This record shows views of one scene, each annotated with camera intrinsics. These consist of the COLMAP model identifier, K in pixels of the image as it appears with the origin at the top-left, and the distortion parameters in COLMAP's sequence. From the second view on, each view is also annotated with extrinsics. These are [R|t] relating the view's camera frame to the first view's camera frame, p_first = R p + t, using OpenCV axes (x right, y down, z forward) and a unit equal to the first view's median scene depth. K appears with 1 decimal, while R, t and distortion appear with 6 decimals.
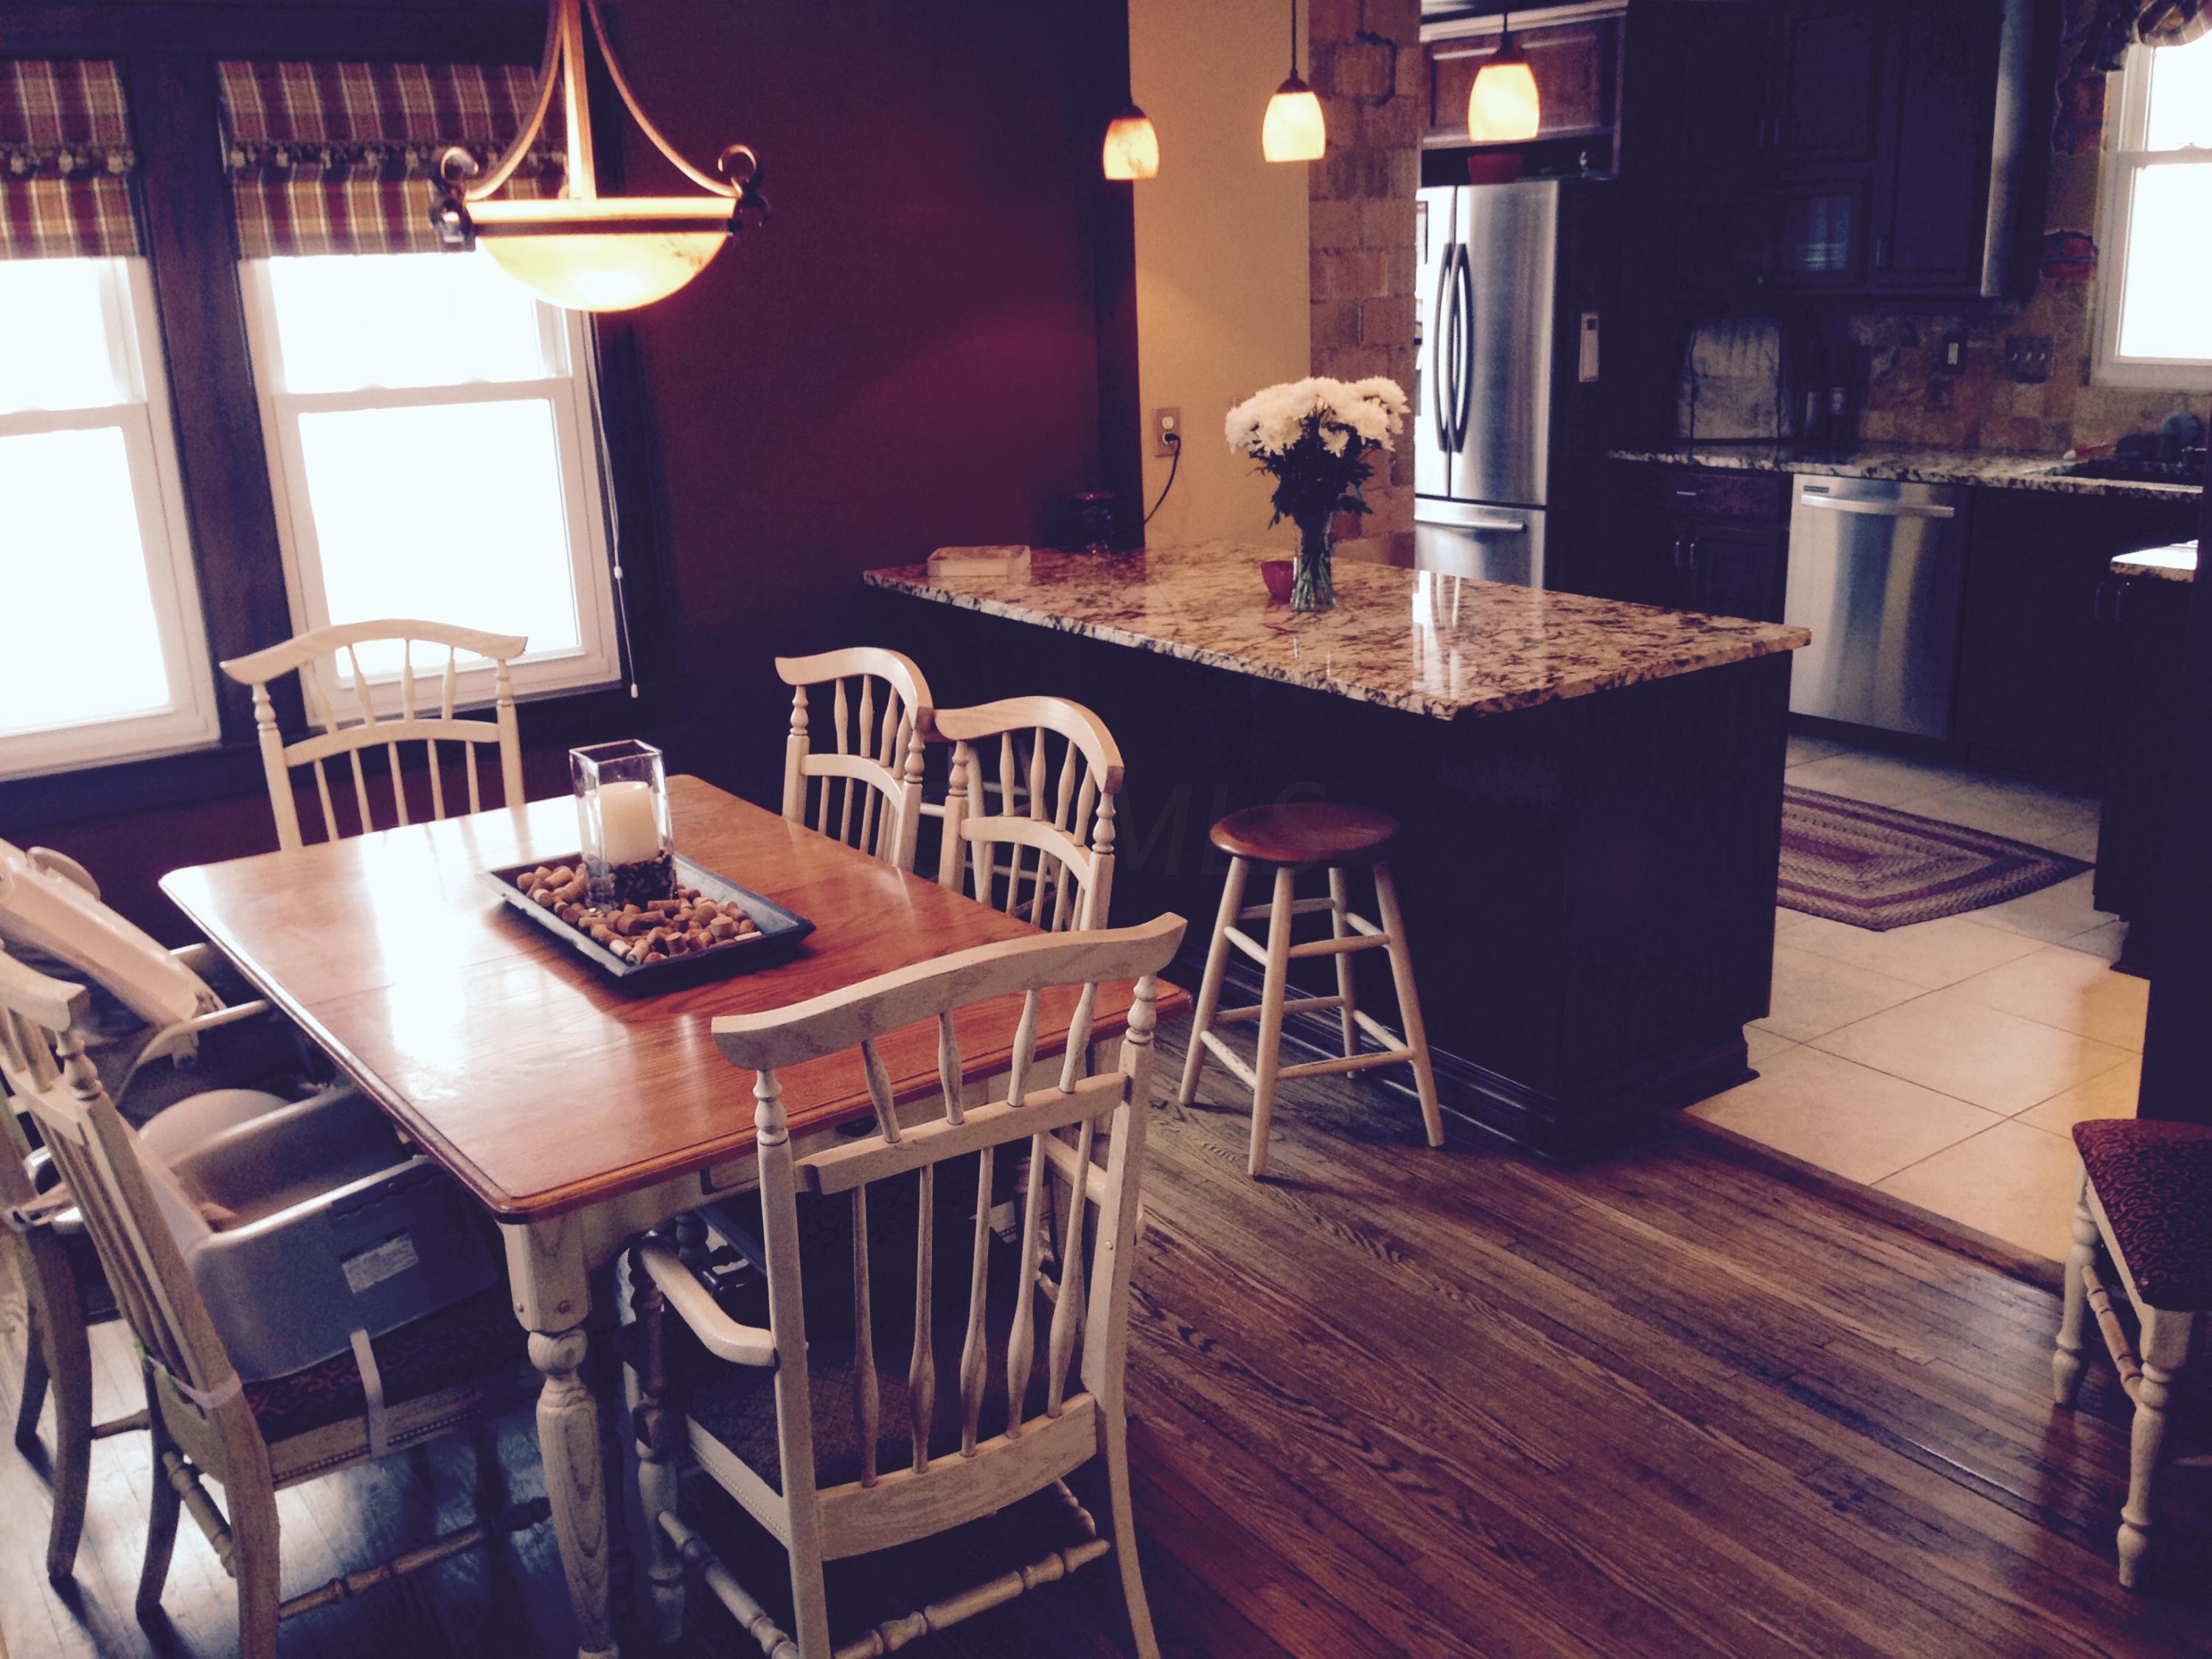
lens RADIAL K [[2012.3, 0, 1106.0], [0, 2012.3, 829.5], [0, 0, 1]] dist [0.155867, -0.234777]
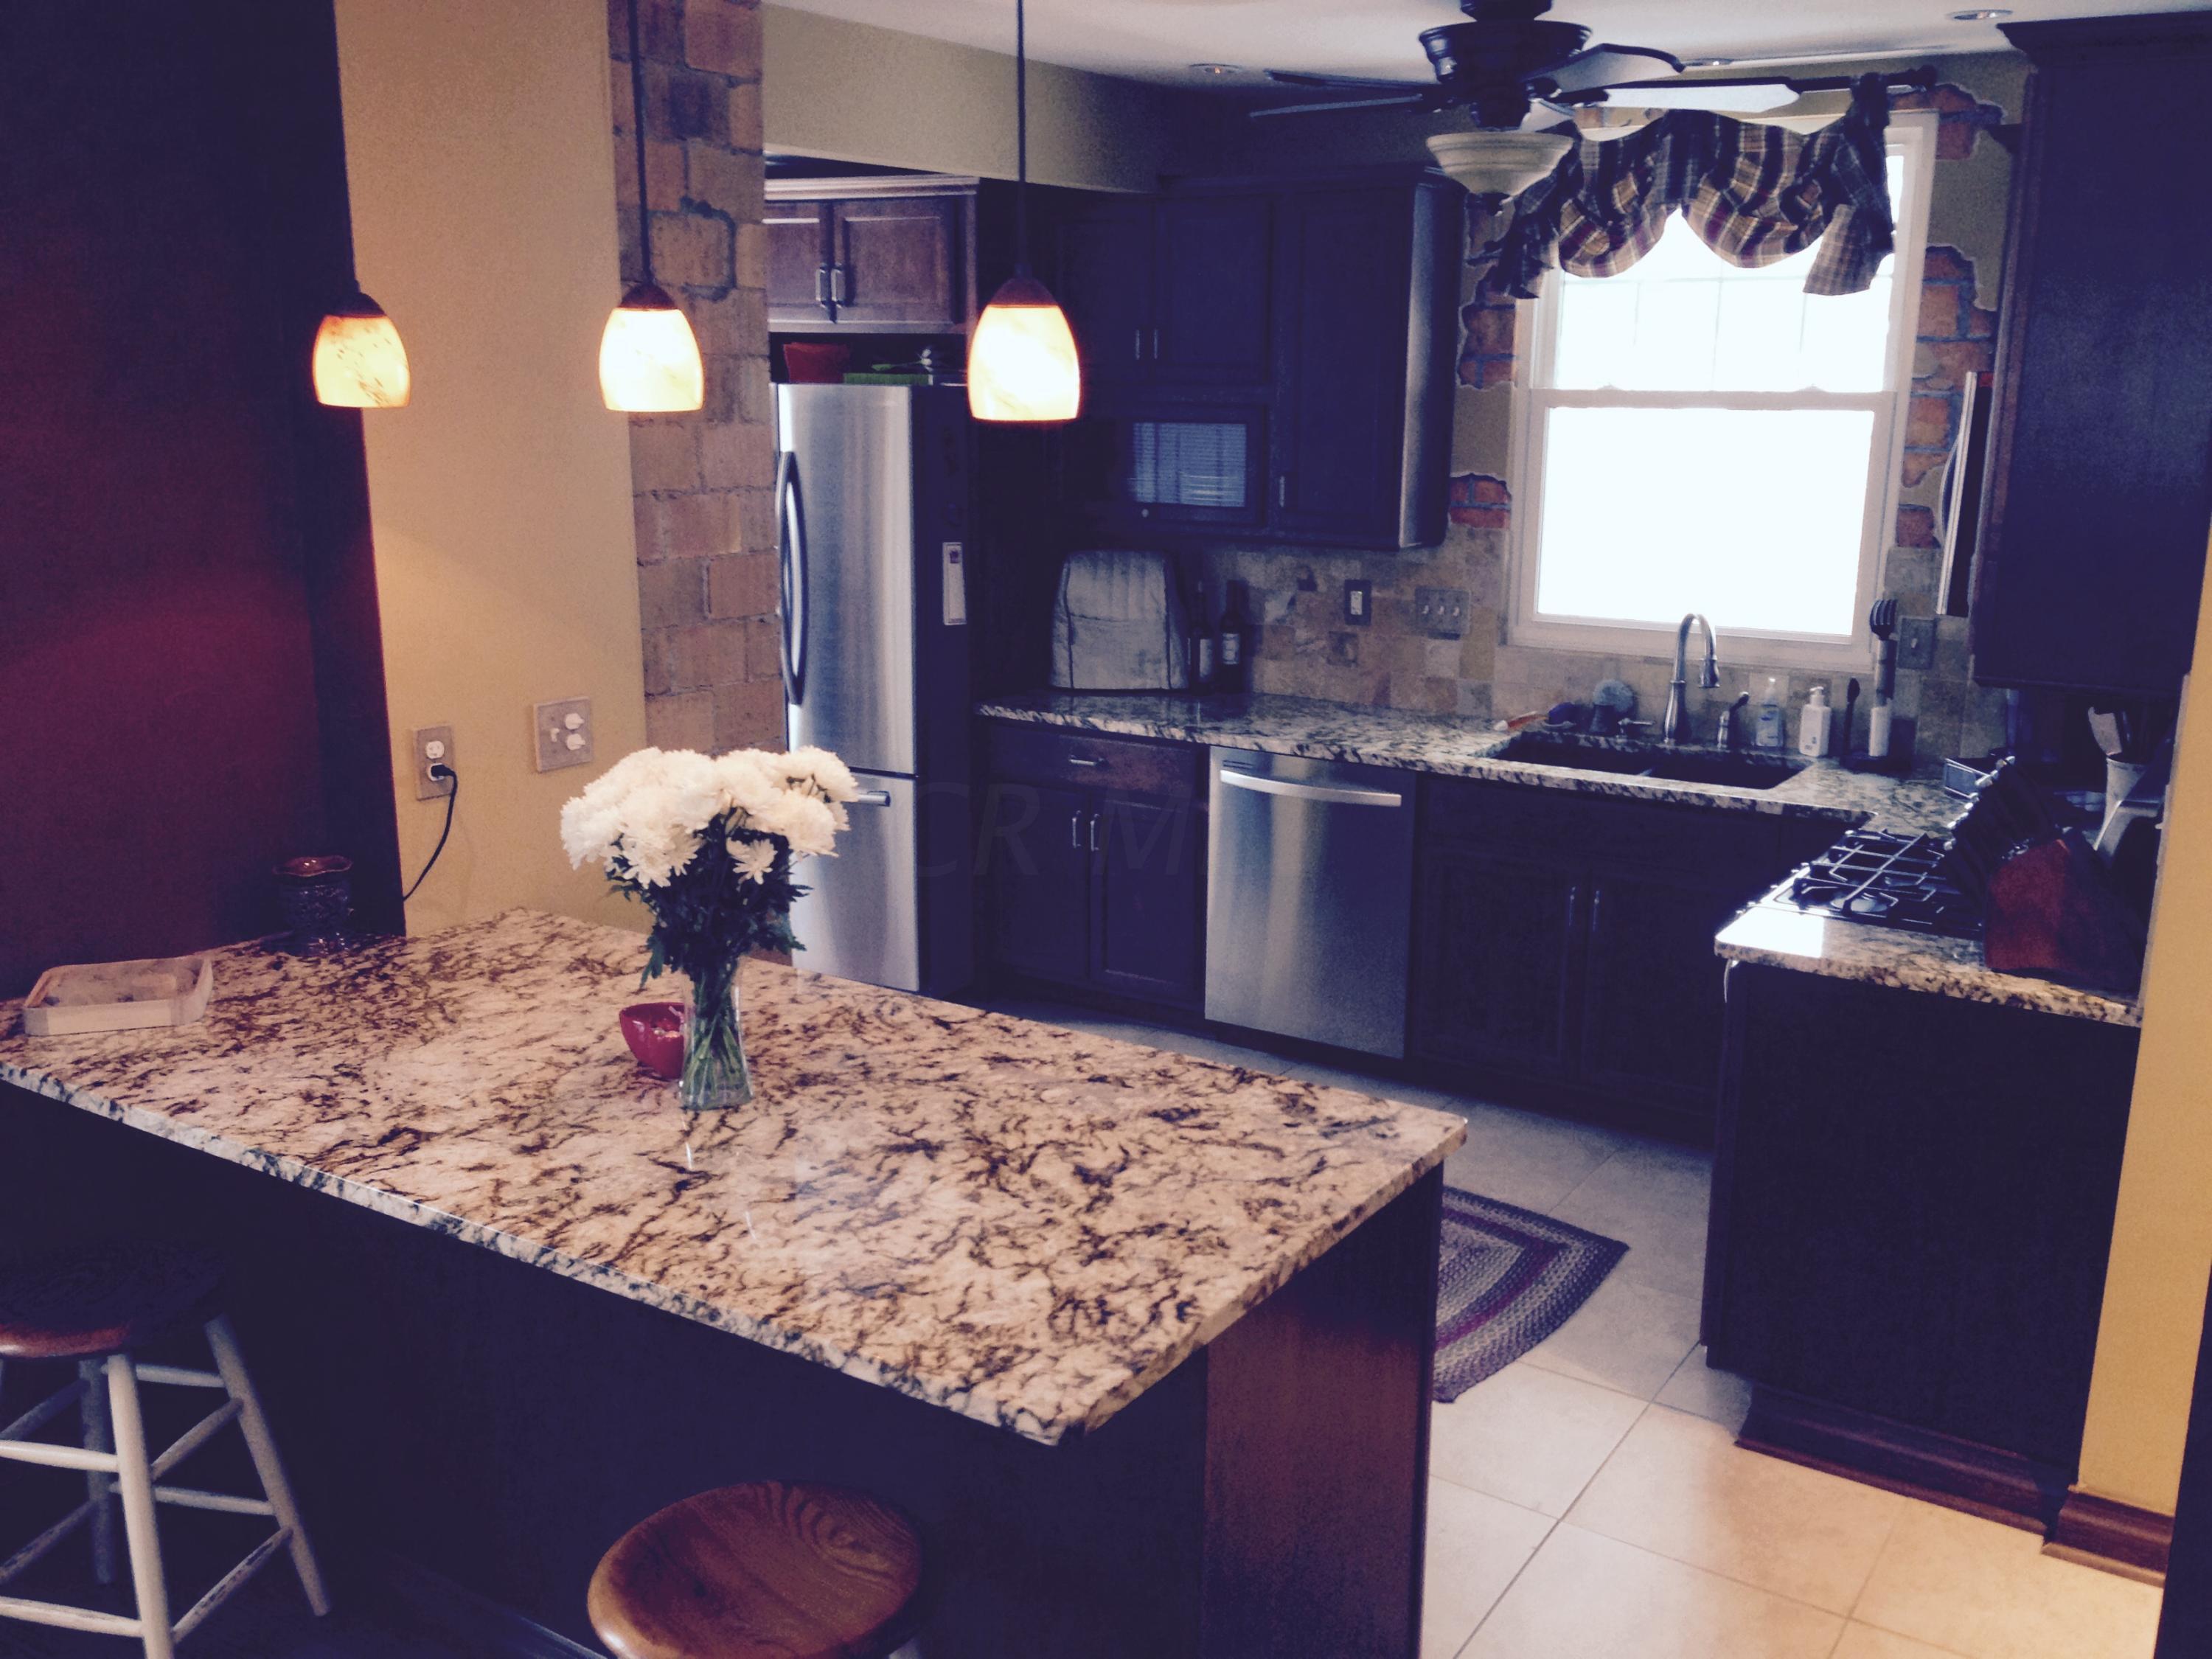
lens RADIAL K [[2021.9, 0, 1106.0], [0, 2021.9, 829.5], [0, 0, 1]] dist [0.115949, -0.214130]
pose [[0.930702, -0.044877, 0.363014, -0.008329], [0.065402, 0.996869, -0.044444, -0.126575], [-0.359883, 0.065106, 0.930723, 0.293682]]
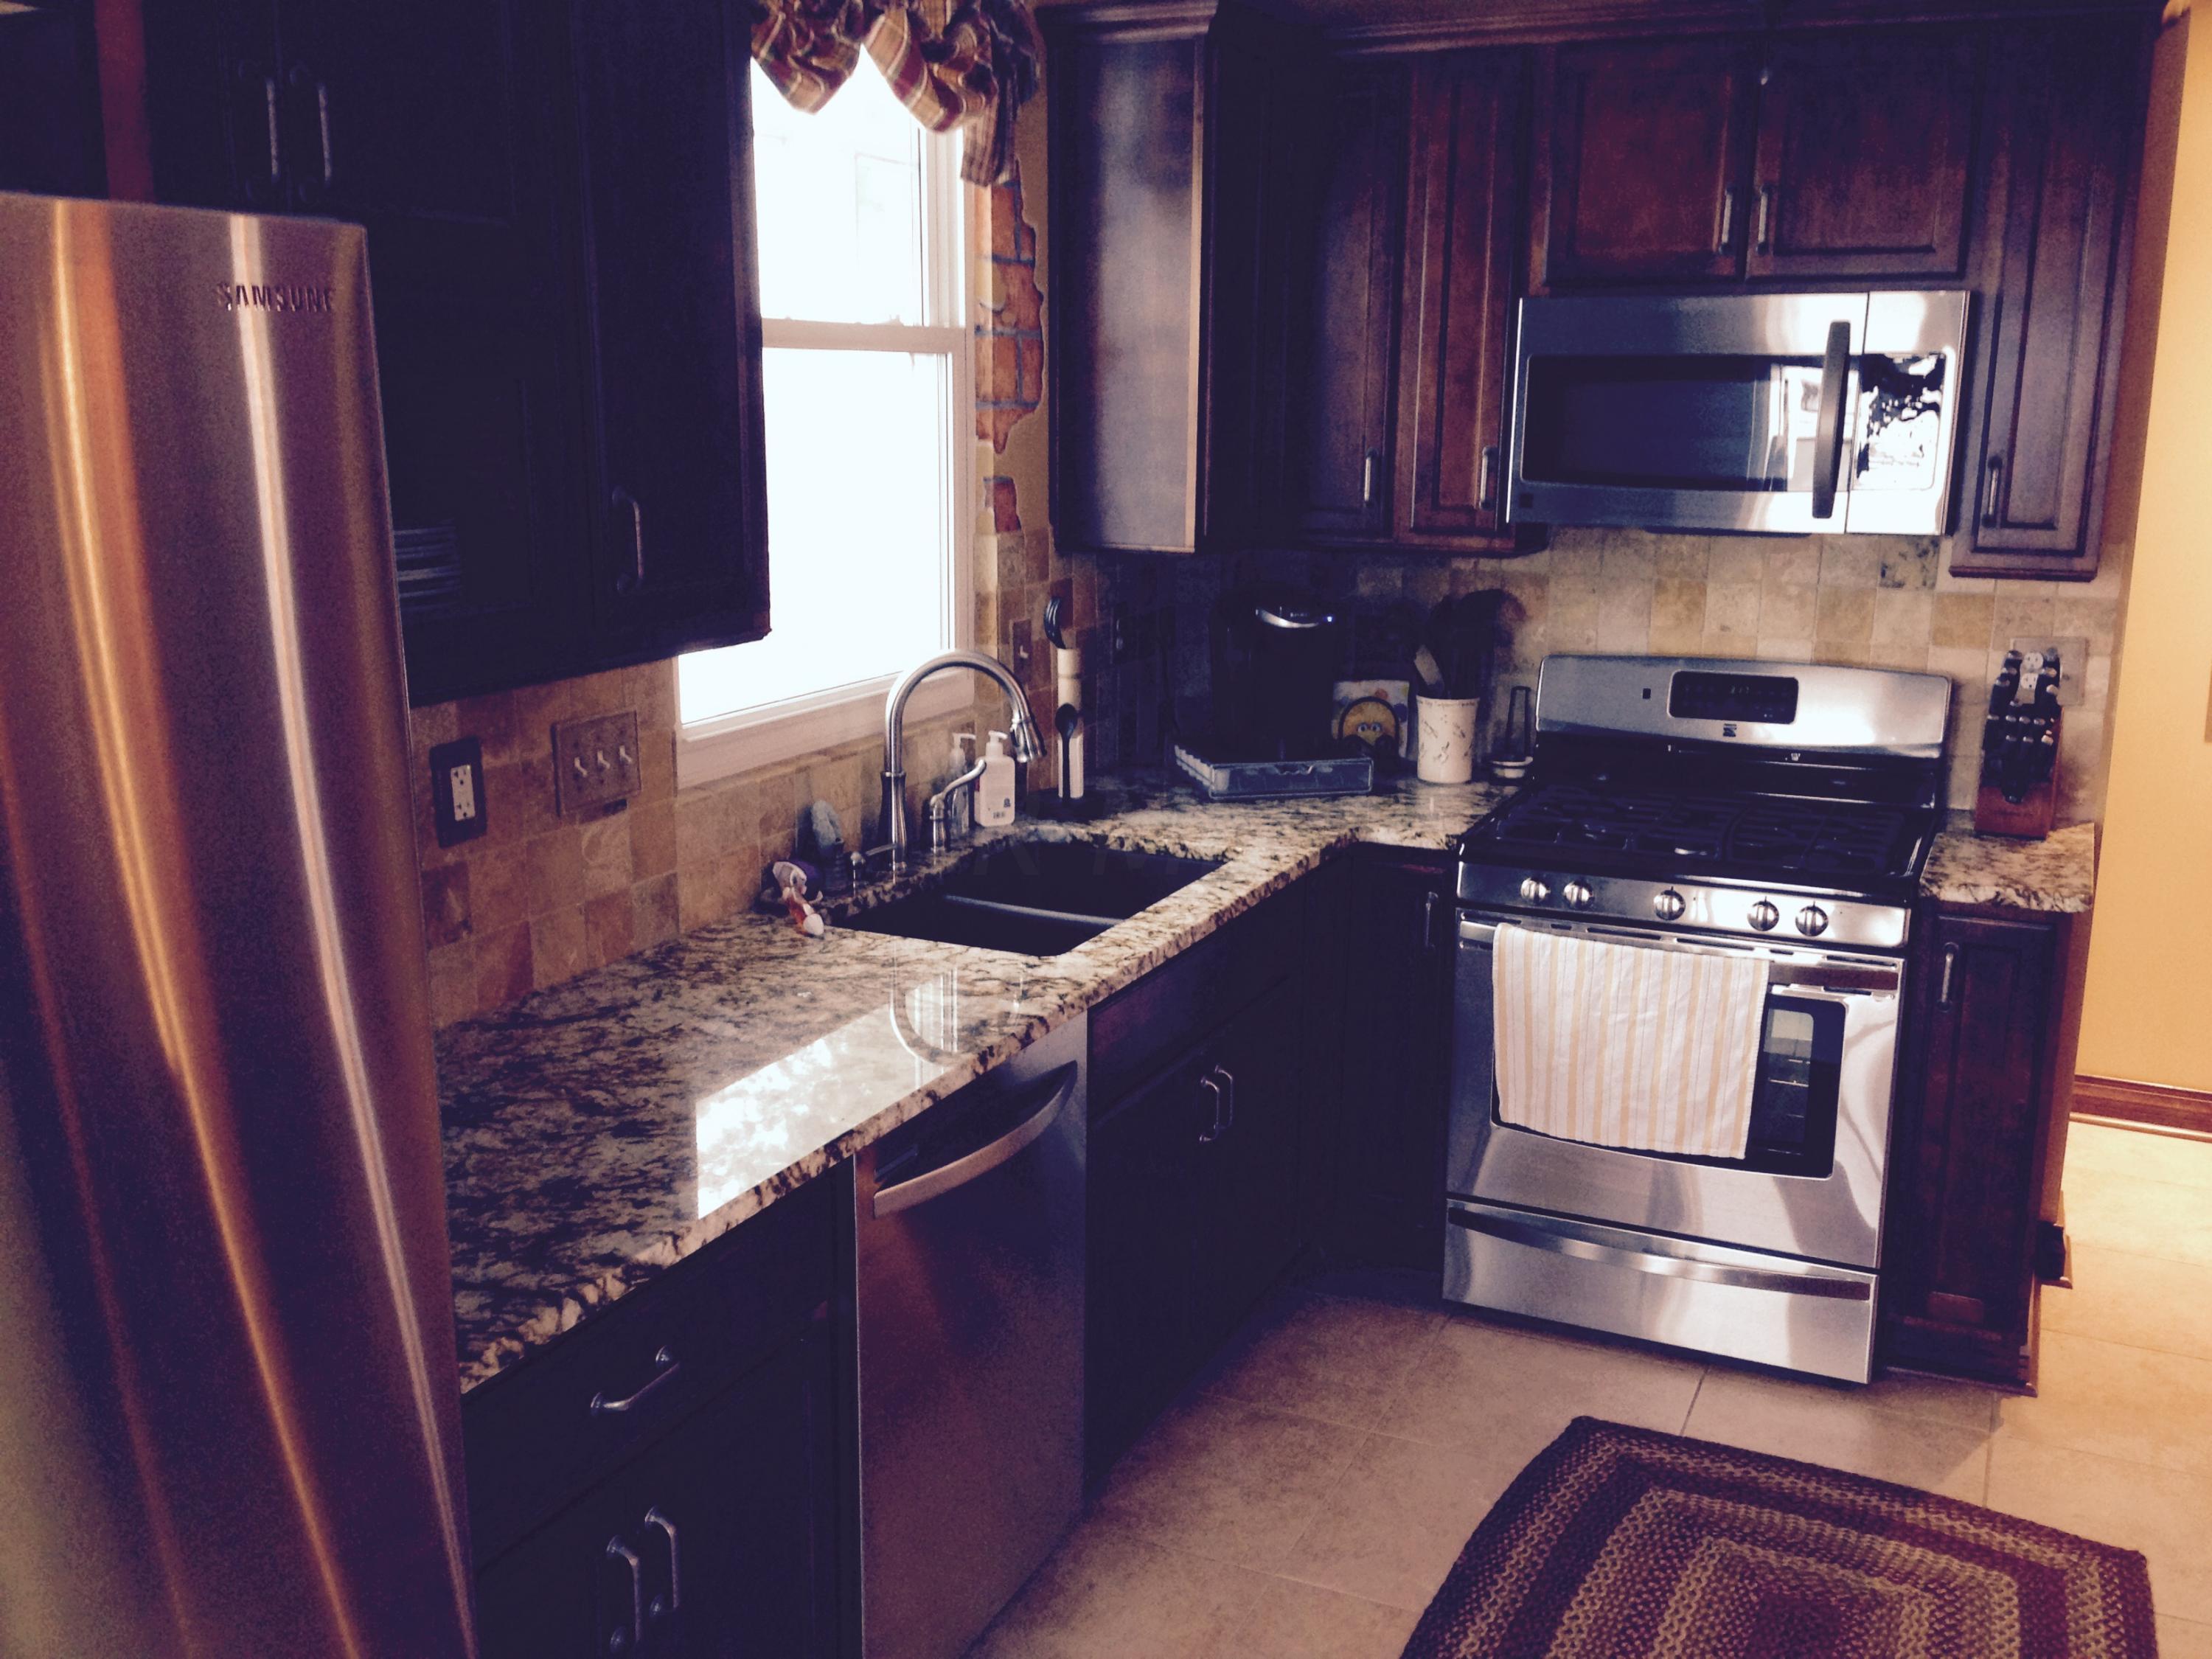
lens RADIAL K [[2021.9, 0, 1106.0], [0, 2021.9, 829.5], [0, 0, 1]] dist [0.115949, -0.214130]
pose [[-0.492807, -0.159786, 0.855342, 0.032786], [0.250412, 0.915367, 0.315274, -0.387922], [-0.833328, 0.369557, -0.411086, 1.307188]]
